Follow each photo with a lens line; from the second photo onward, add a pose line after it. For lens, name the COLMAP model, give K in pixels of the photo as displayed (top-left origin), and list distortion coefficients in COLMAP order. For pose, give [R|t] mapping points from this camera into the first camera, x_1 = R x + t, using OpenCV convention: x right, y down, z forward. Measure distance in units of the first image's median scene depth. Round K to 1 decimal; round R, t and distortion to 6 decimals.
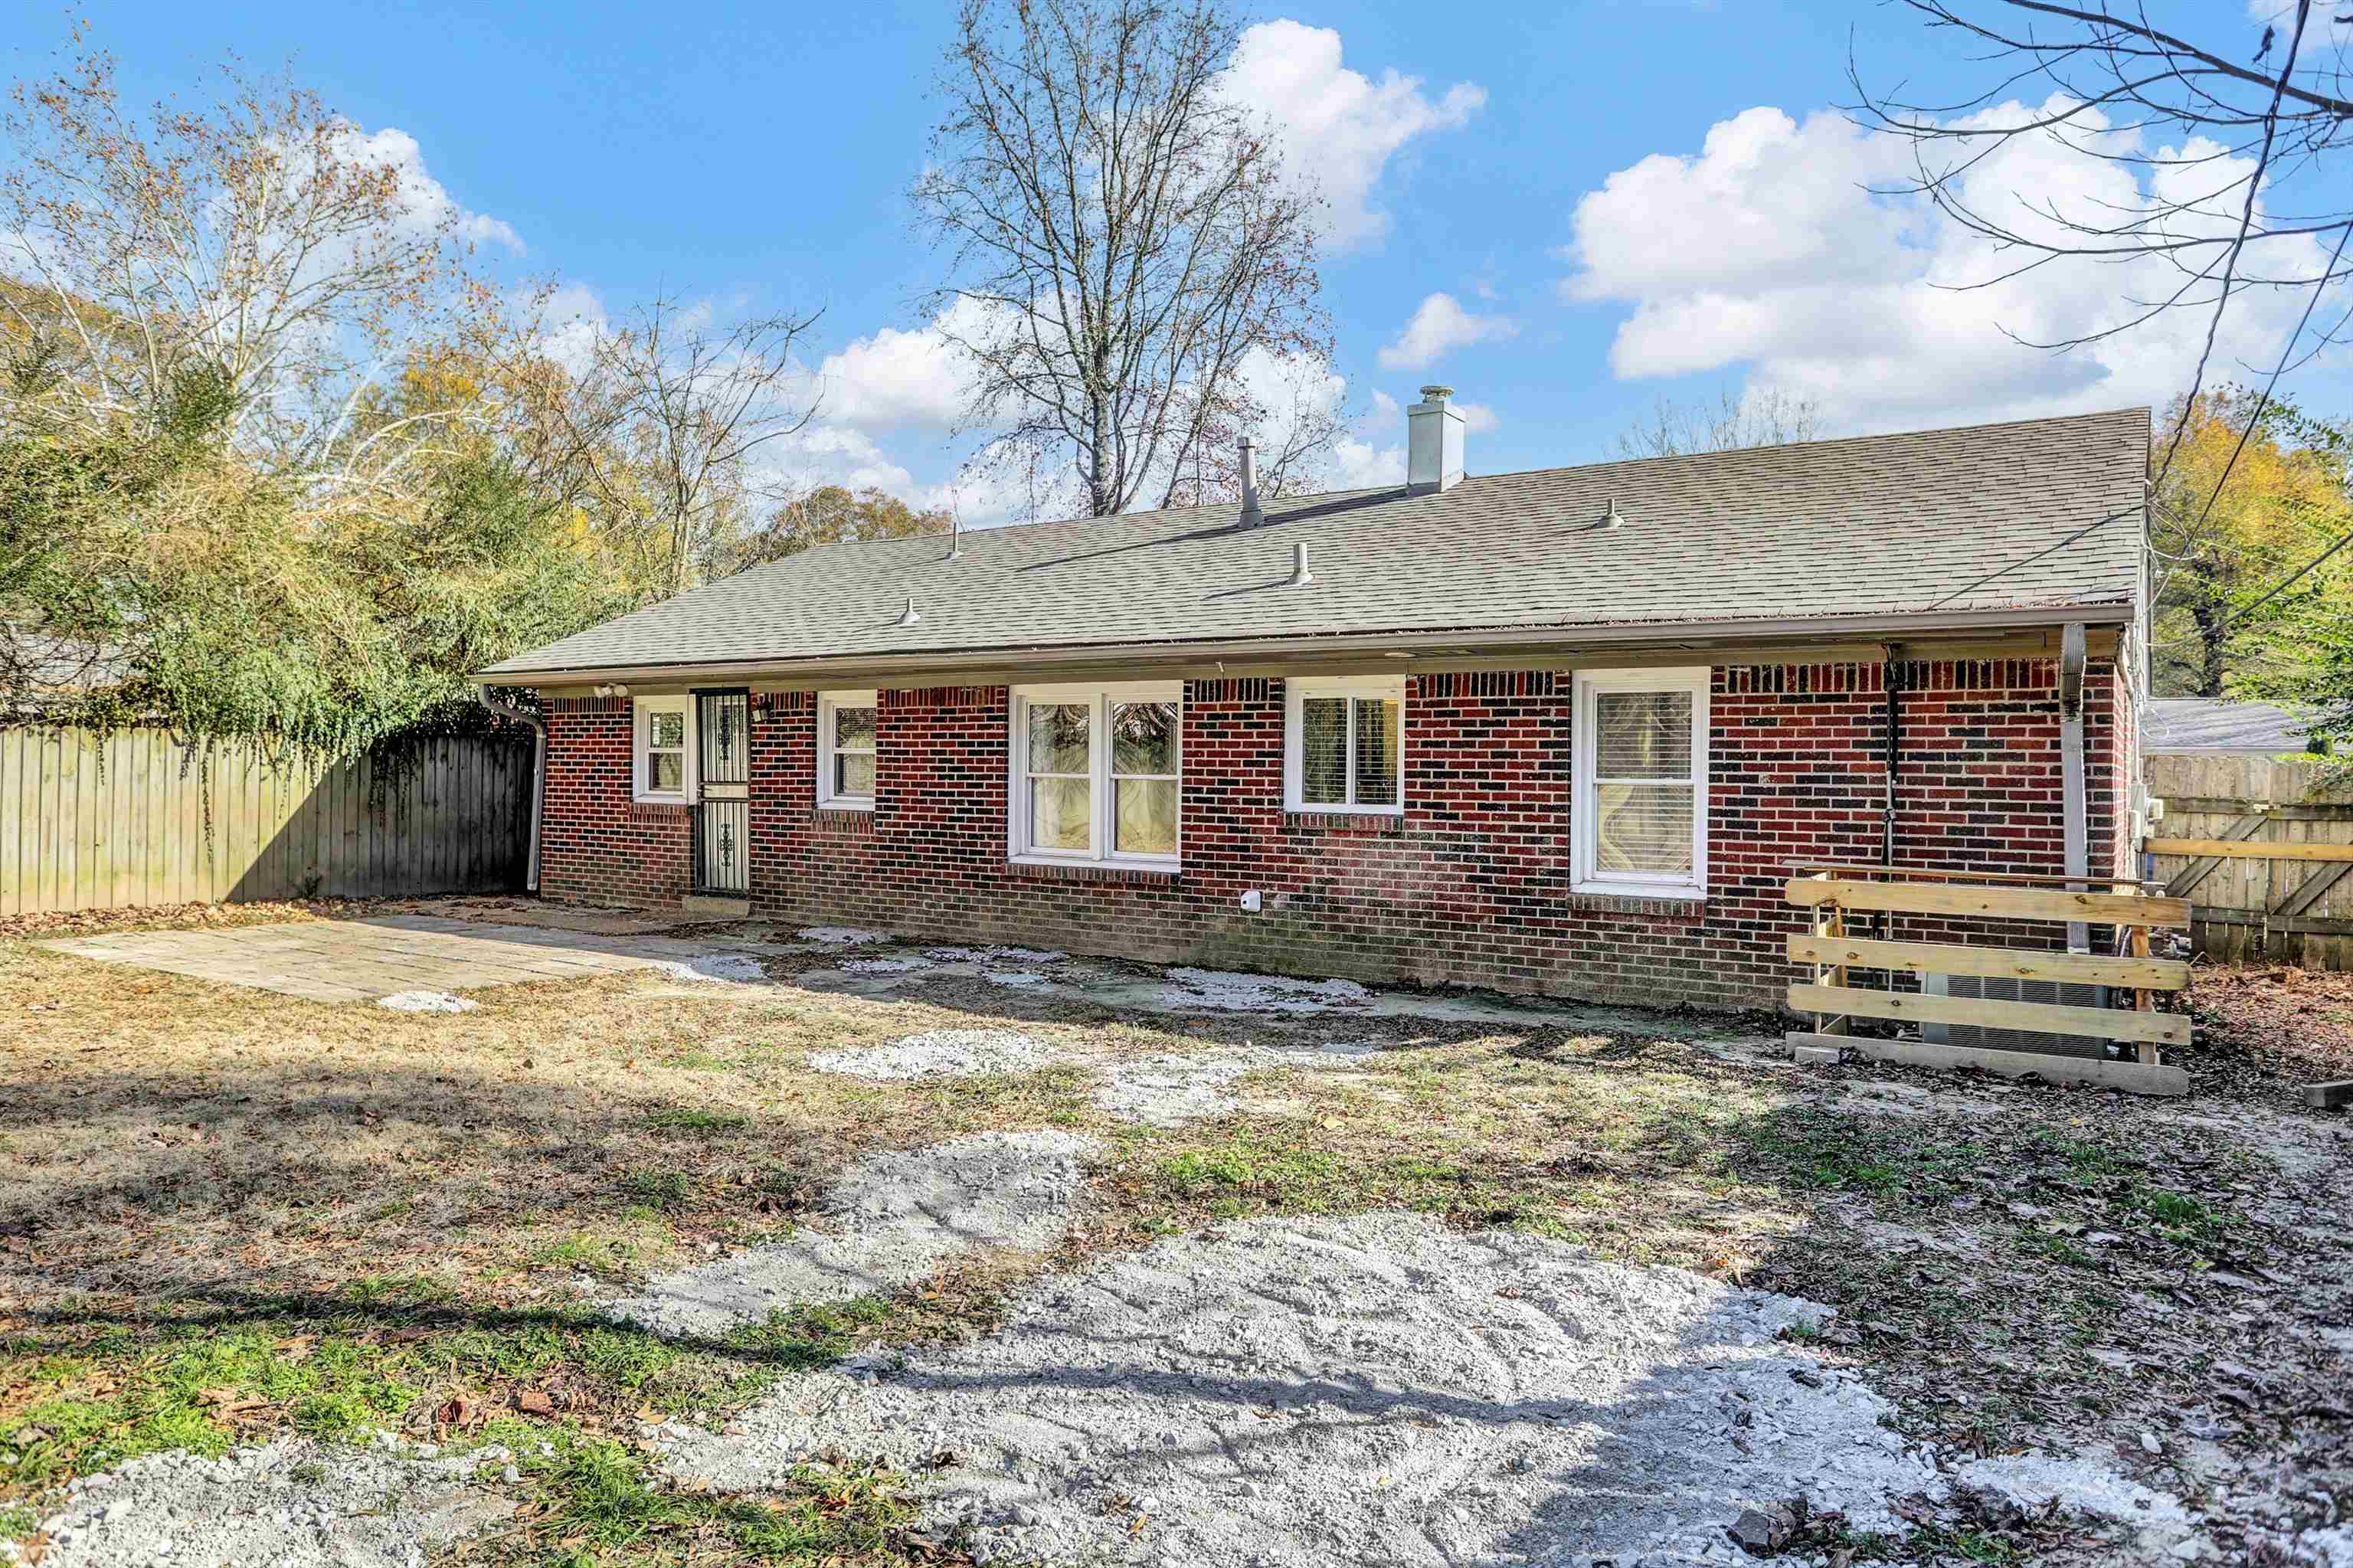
lens RADIAL K [[1293.9, 0, 1178.3], [0, 1293.9, 758.9], [0, 0, 1]] dist [-0.039414, -0.000066]
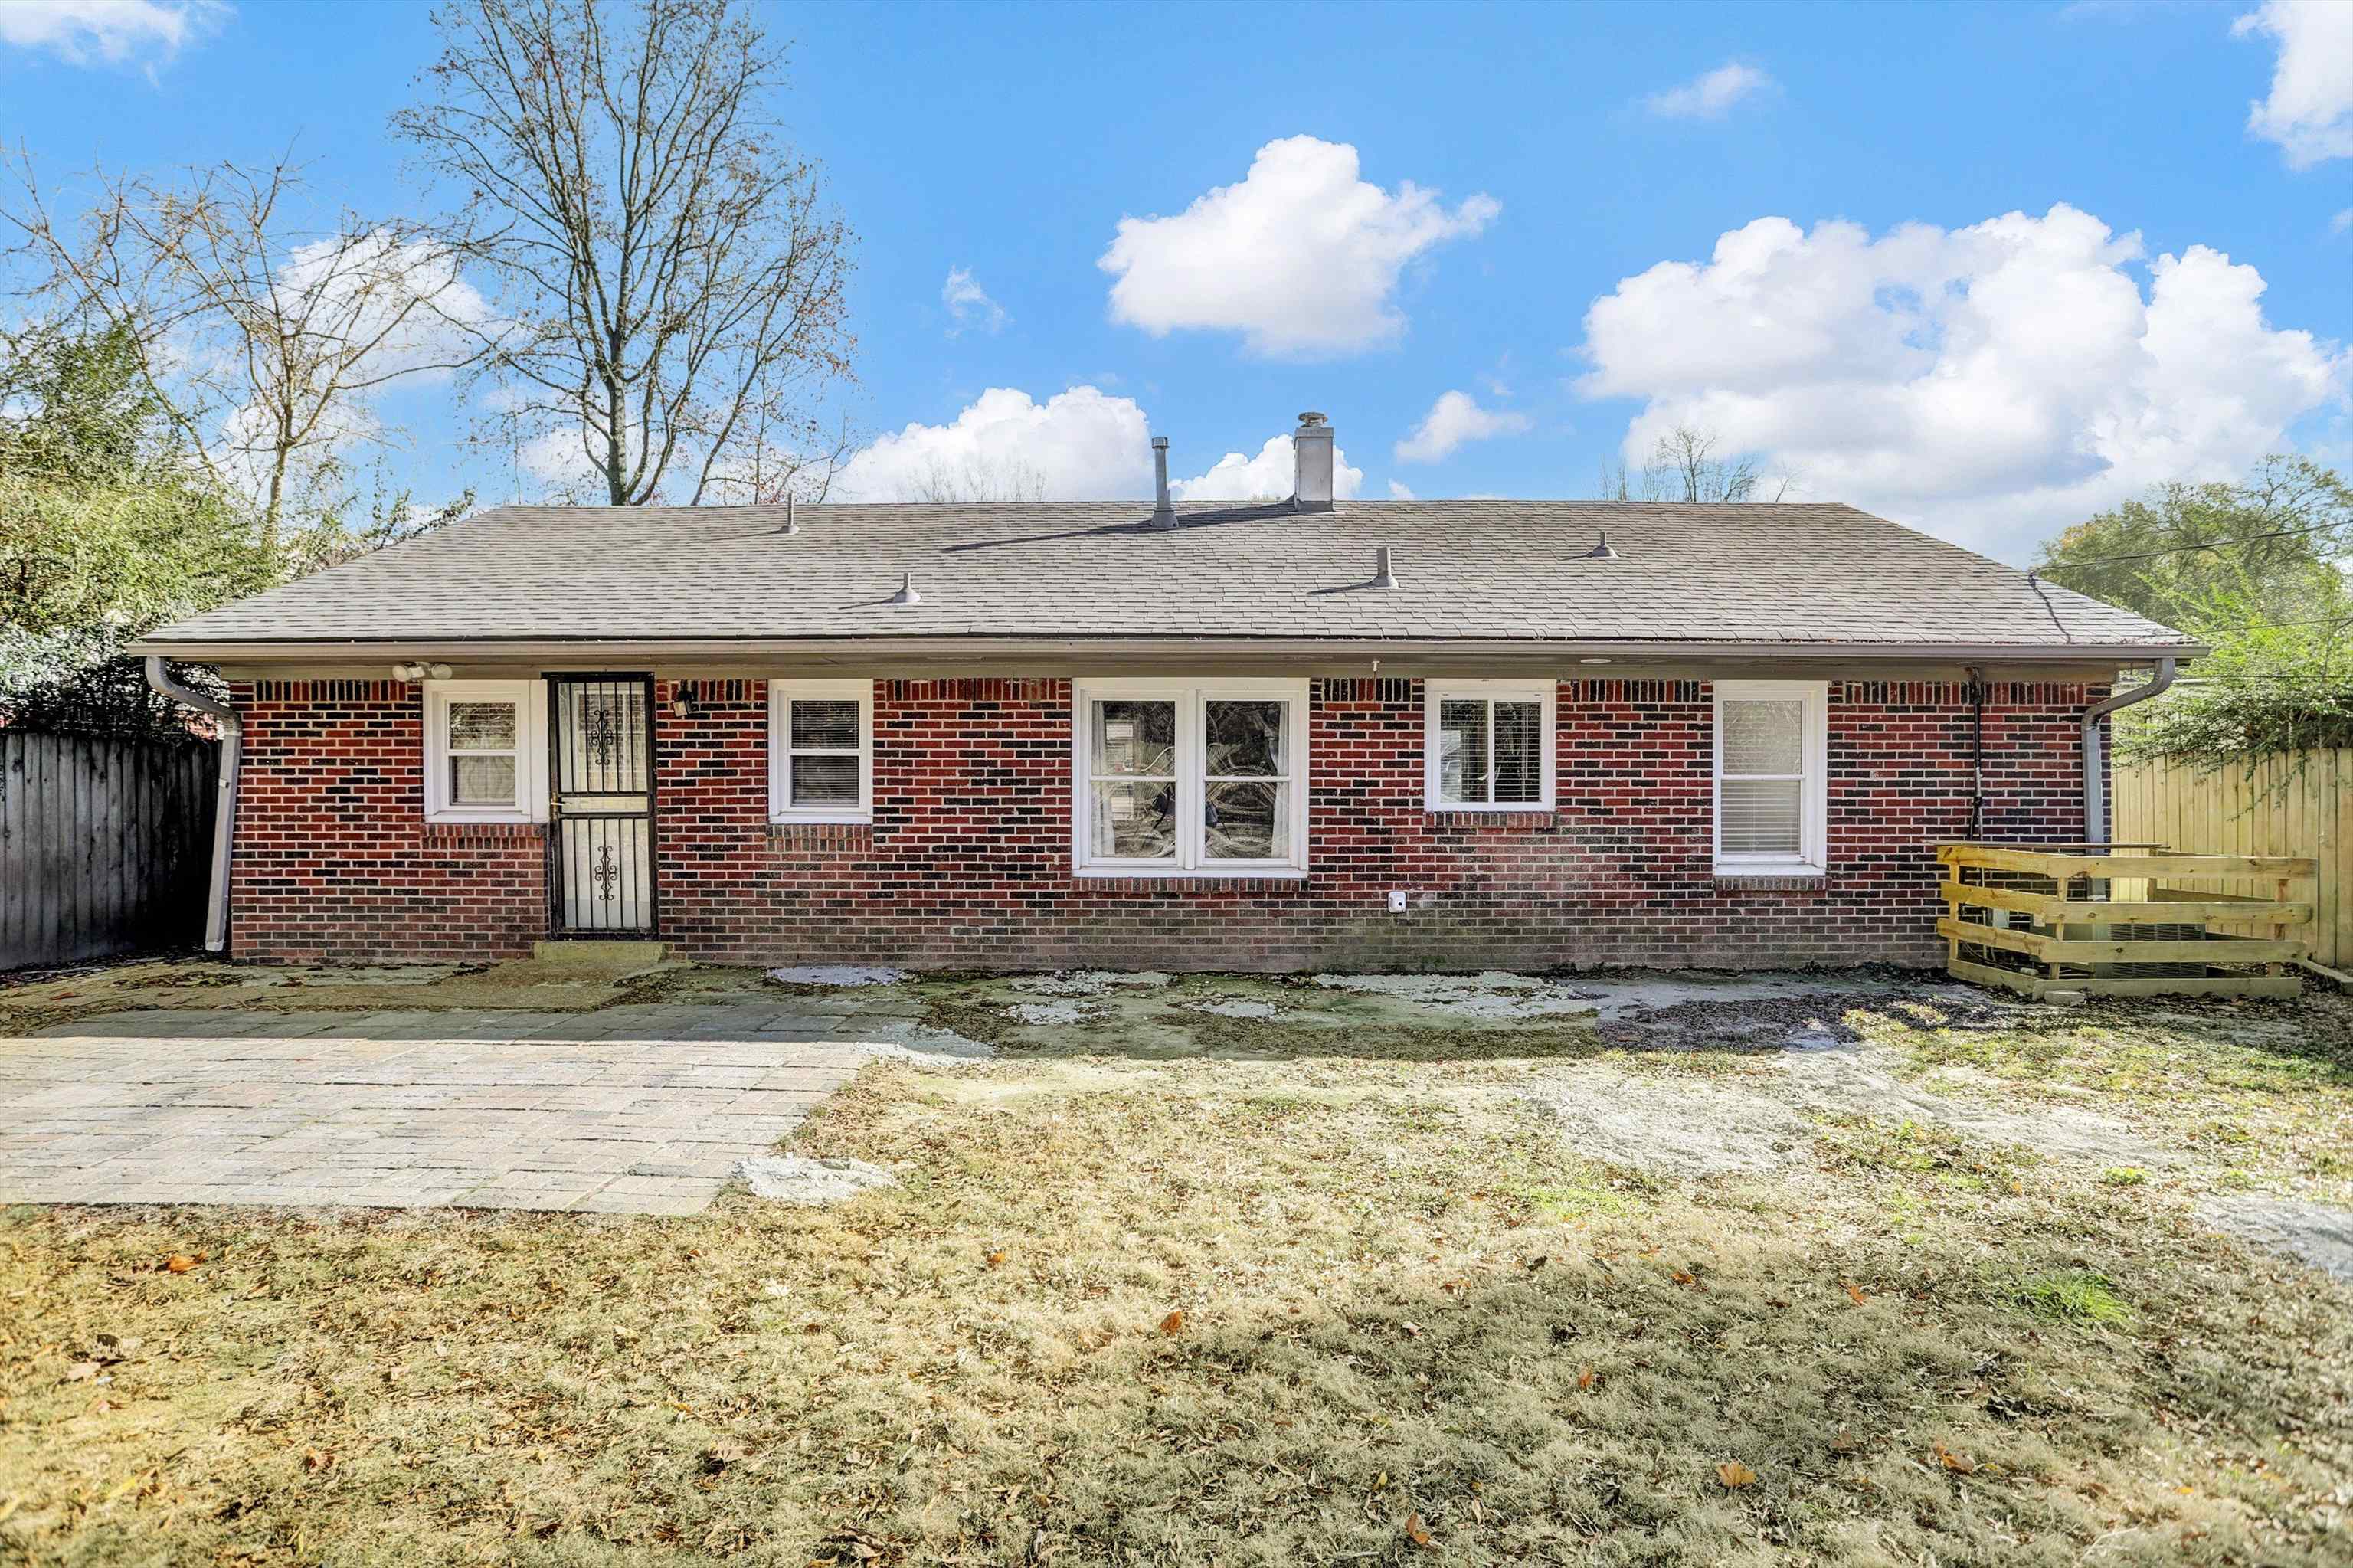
lens RADIAL K [[1139.0, 0, 1186.2], [0, 1139.0, 771.2], [0, 0, 1]] dist [-0.063616, 0.025328]
pose [[0.871584, -0.010469, 0.490135, -0.559164], [0.004553, 0.999902, 0.013262, -0.003696], [-0.490226, -0.009327, 0.871546, 0.344655]]
